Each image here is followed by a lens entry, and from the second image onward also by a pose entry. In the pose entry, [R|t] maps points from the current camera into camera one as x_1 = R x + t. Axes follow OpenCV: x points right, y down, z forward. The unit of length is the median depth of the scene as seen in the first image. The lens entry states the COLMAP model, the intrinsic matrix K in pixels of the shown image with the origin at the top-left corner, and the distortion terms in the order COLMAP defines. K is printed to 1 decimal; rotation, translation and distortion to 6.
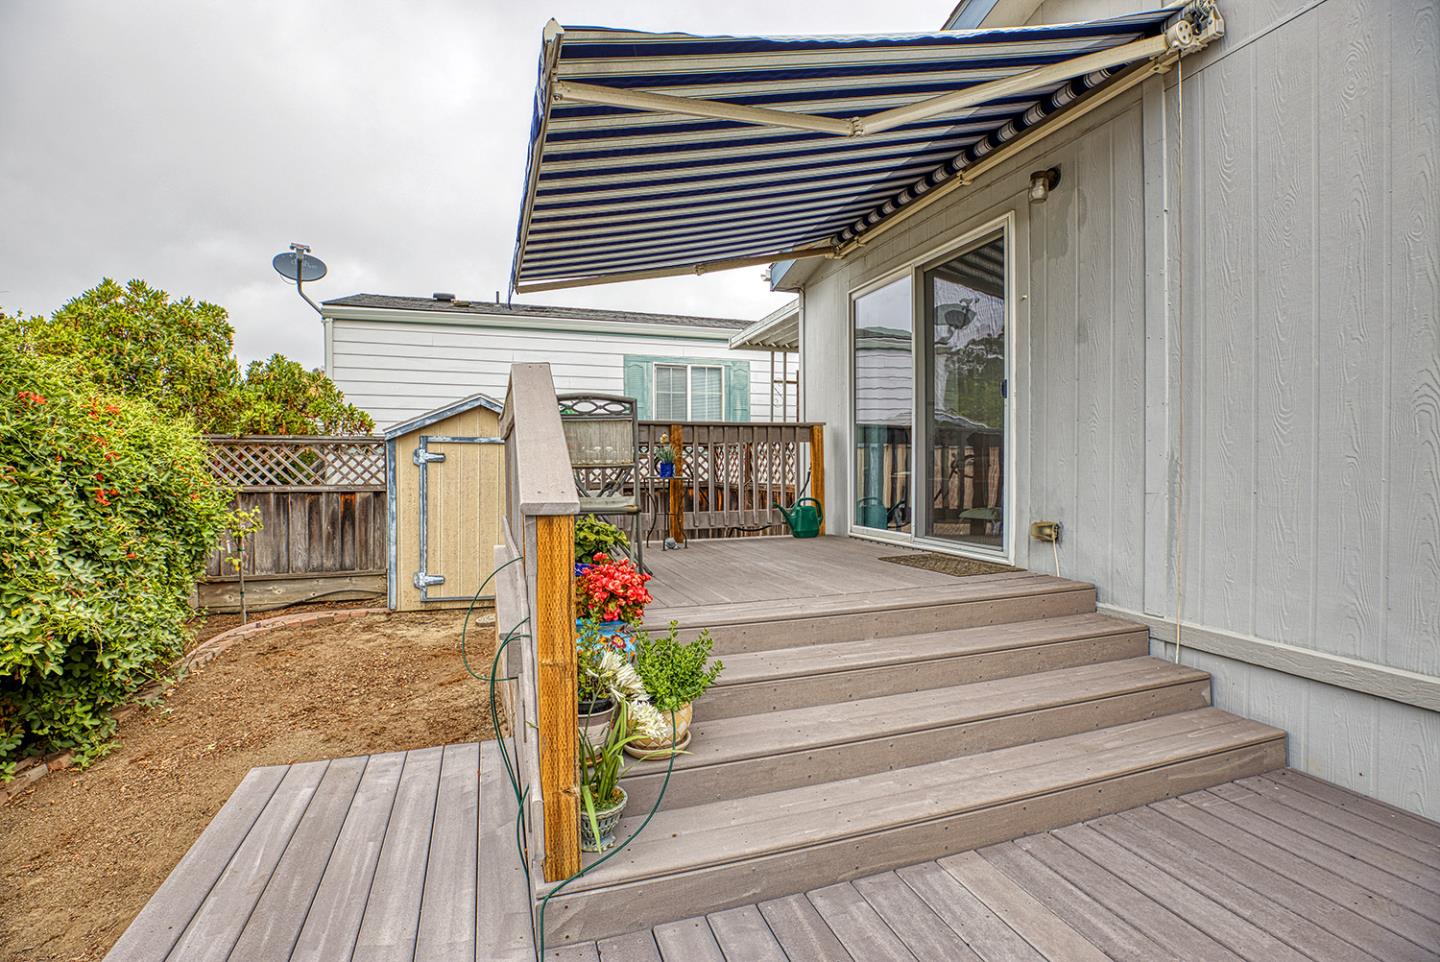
lens RADIAL K [[673.6, 0, 721.3], [0, 673.6, 480.0], [0, 0, 1]] dist [-0.017202, 0.000904]
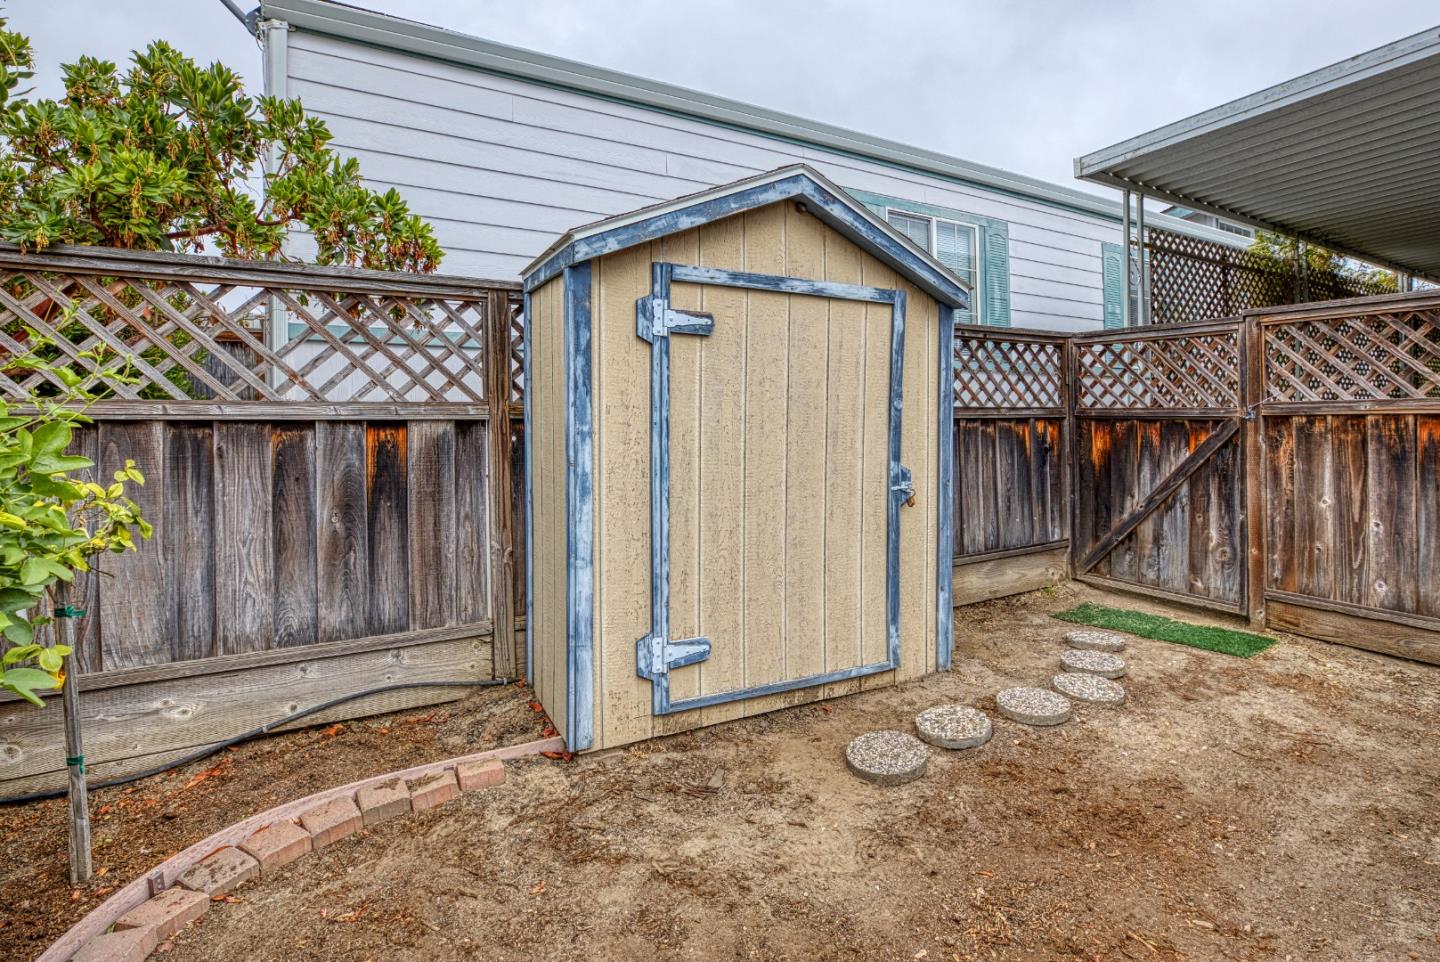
lens RADIAL K [[673.6, 0, 727.4], [0, 673.6, 433.4], [0, 0, 1]] dist [-0.017202, 0.000904]
pose [[0.971605, -0.004257, 0.236569, -0.467842], [0.006143, 0.999955, -0.007239, 0.028637], [-0.236527, 0.008487, 0.971588, 0.599107]]
